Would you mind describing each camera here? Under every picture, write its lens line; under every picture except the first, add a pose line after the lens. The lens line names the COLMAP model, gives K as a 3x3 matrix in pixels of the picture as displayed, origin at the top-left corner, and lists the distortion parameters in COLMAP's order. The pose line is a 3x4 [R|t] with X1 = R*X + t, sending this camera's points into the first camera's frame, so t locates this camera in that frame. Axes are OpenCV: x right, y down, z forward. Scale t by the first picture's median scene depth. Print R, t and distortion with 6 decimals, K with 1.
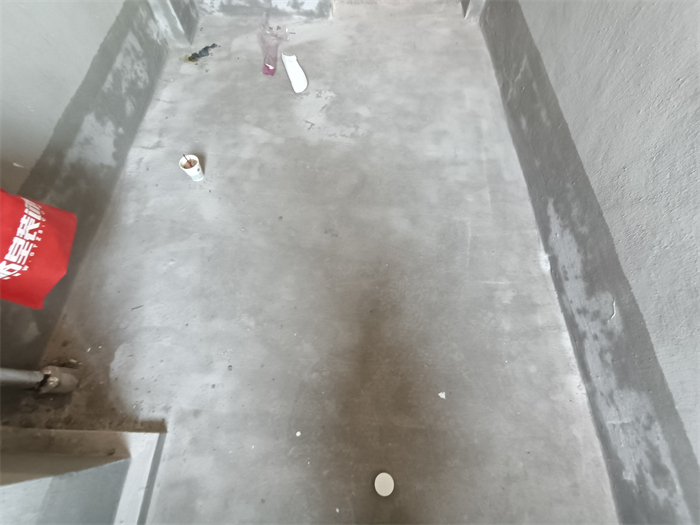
lens RADIAL K [[318.9, 0, 350.0], [0, 318.9, 262.5], [0, 0, 1]] dist [-0.002606, -0.001349]
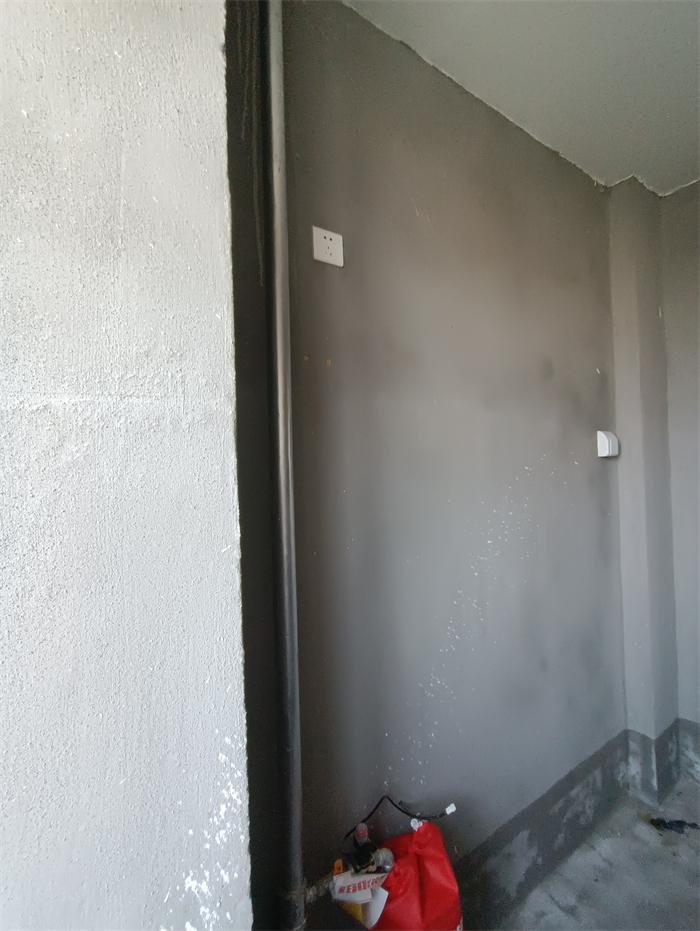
lens RADIAL K [[424.2, 0, 352.7], [0, 424.2, 463.7], [0, 0, 1]] dist [-0.002606, -0.001349]
pose [[0.566208, -0.026473, -0.823837, -0.055661], [-0.737062, 0.431159, -0.520424, 0.069191], [0.368982, 0.901888, 0.224613, -0.345021]]
